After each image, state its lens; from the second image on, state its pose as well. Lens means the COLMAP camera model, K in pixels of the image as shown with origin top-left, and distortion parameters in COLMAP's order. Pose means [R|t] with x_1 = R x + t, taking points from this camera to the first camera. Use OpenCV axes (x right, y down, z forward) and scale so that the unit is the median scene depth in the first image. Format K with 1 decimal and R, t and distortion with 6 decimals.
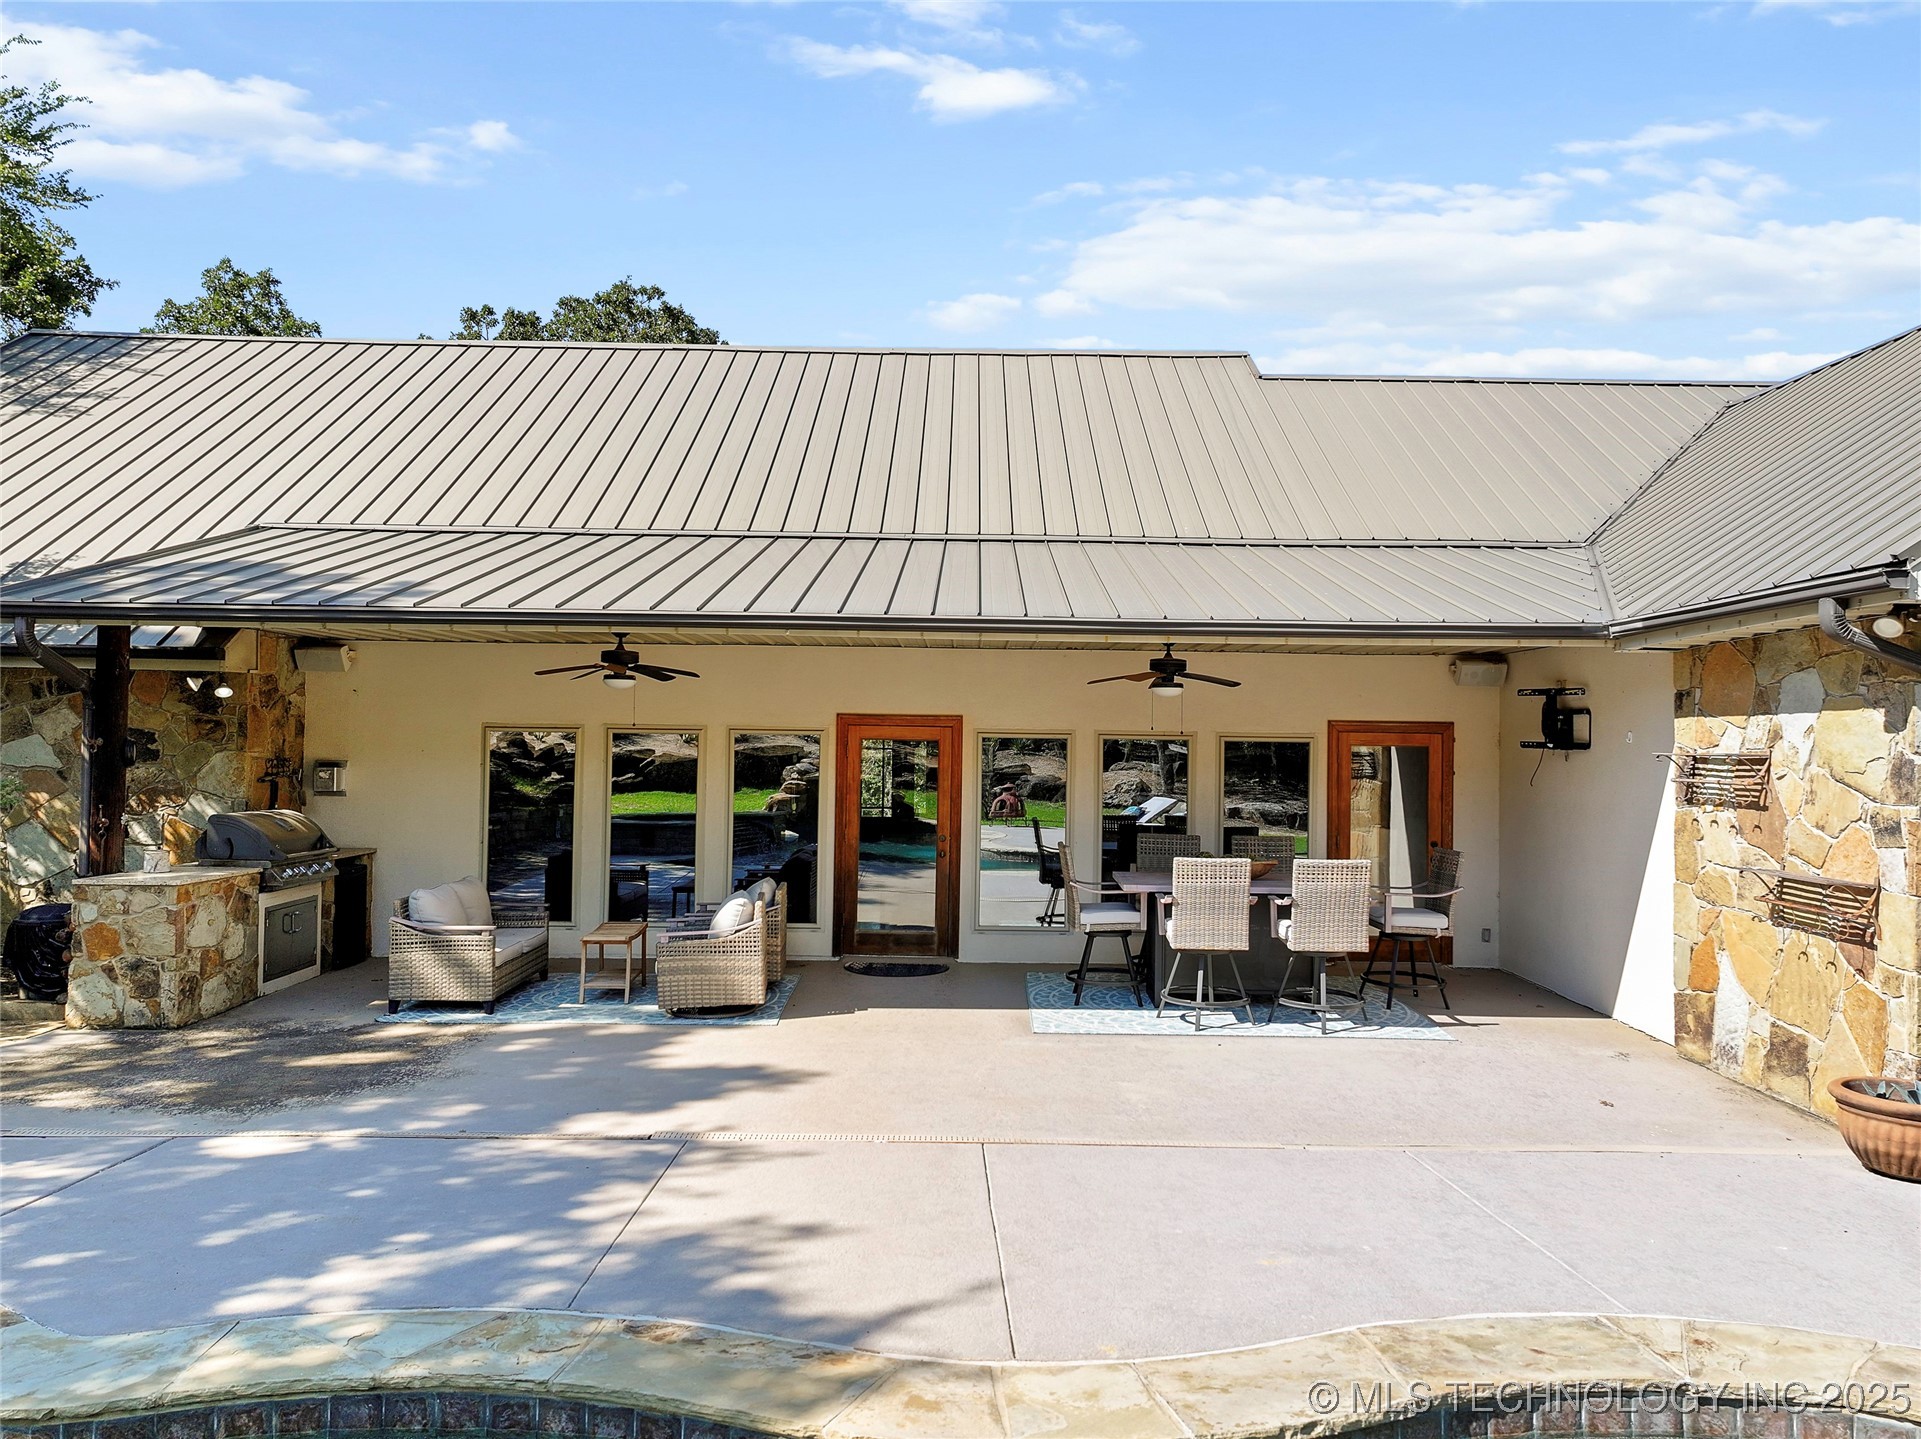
lens RADIAL K [[1346.9, 0, 960.5], [0, 1346.9, 719.5], [0, 0, 1]] dist [0.005193, 0.004870]
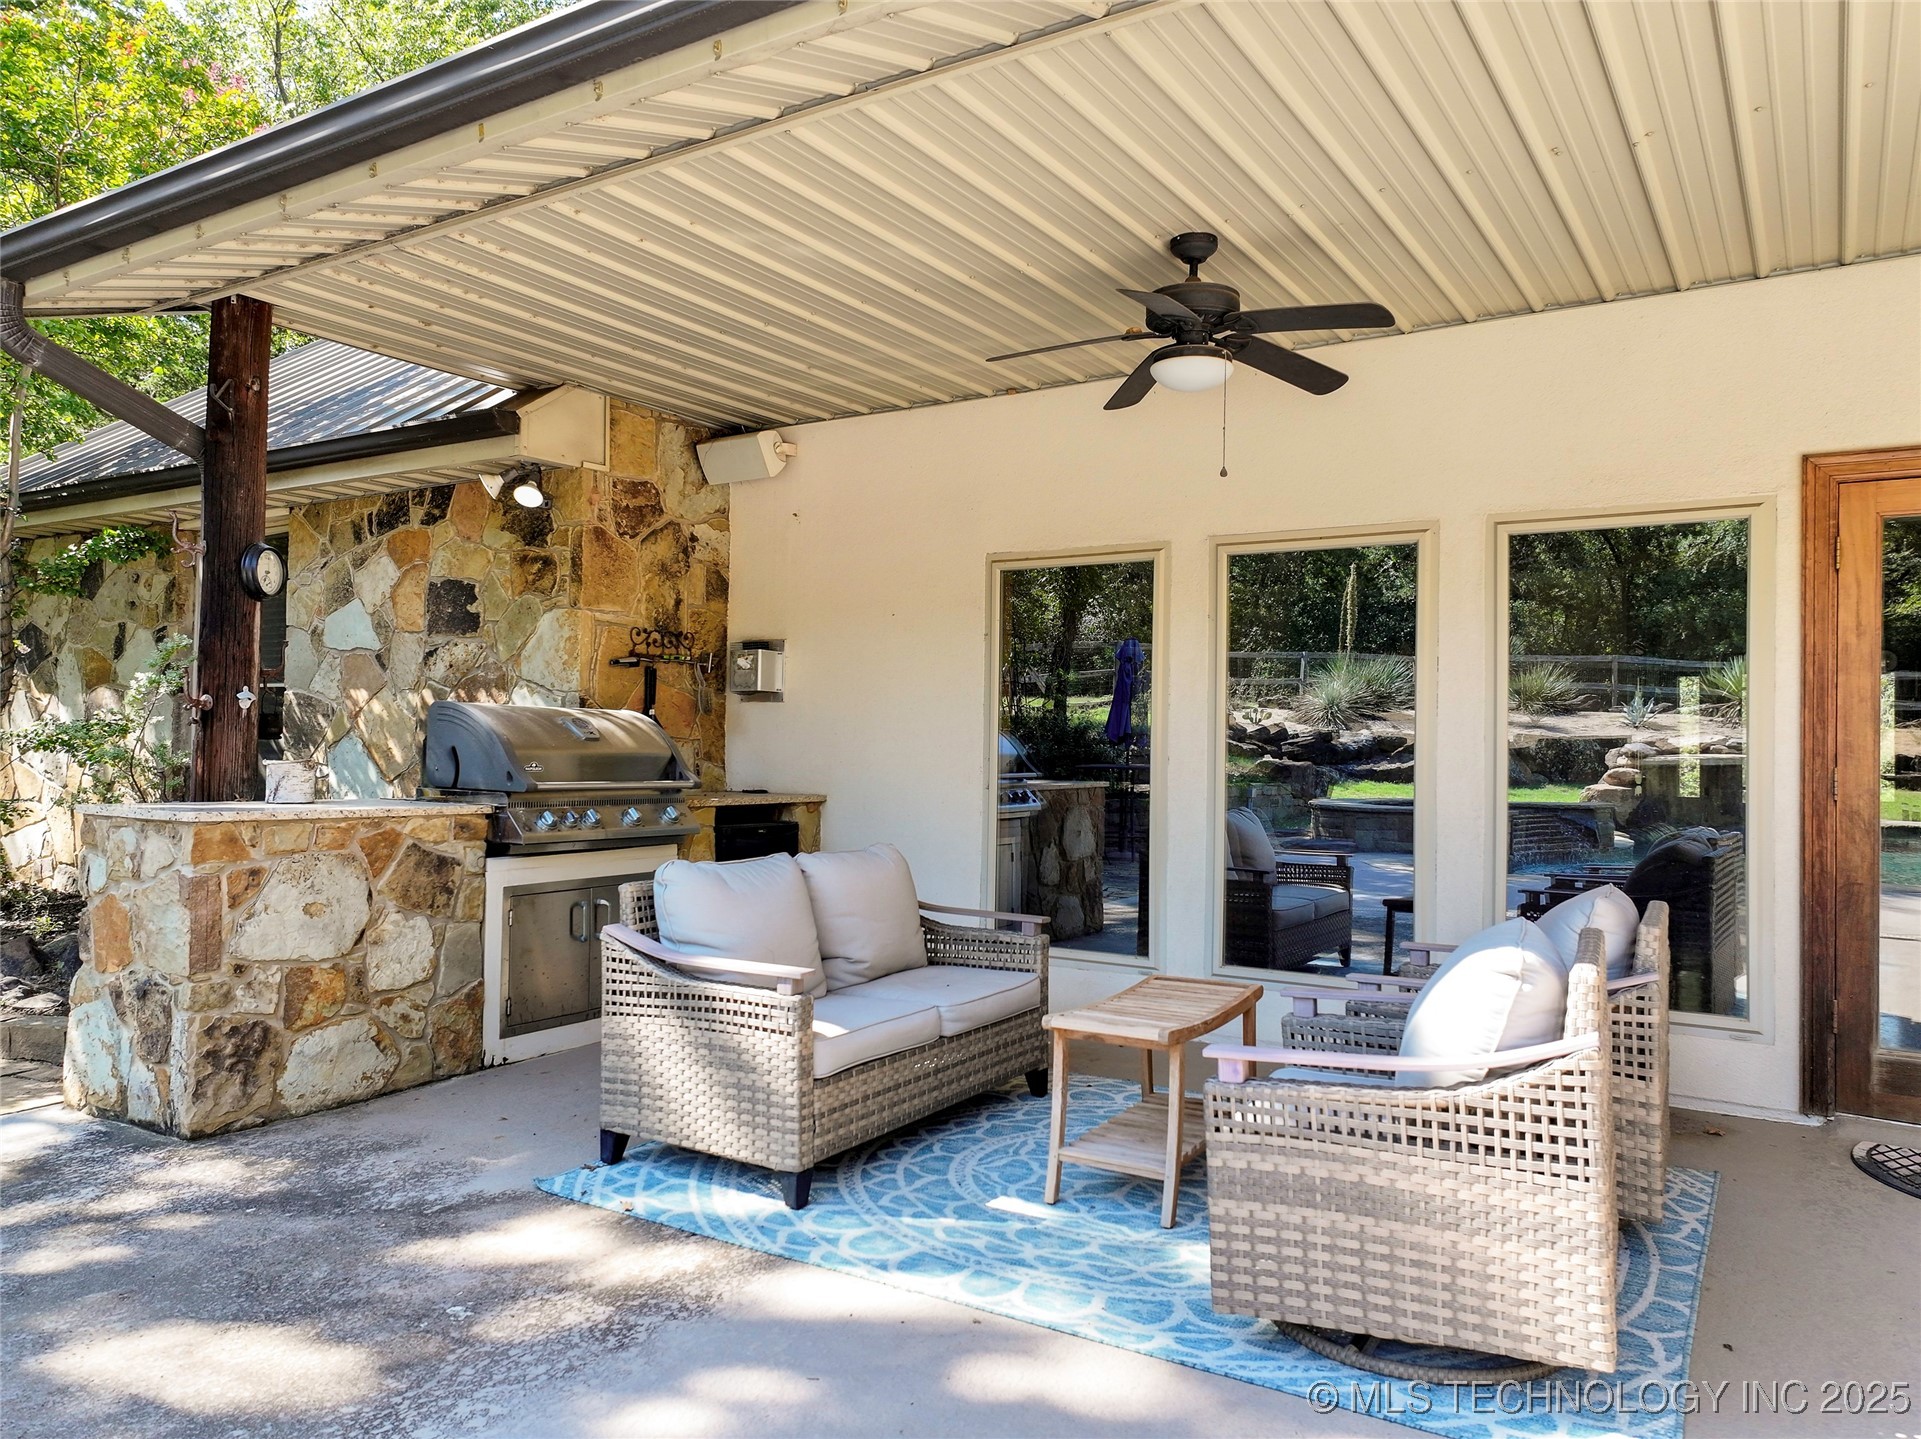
lens RADIAL K [[1346.9, 0, 960.5], [0, 1346.9, 719.5], [0, 0, 1]] dist [0.005193, 0.004870]
pose [[0.840516, -0.011098, -0.541673, -0.094277], [0.007308, 0.999931, -0.009147, 0.076413], [0.541737, 0.003730, 0.840540, 0.616179]]
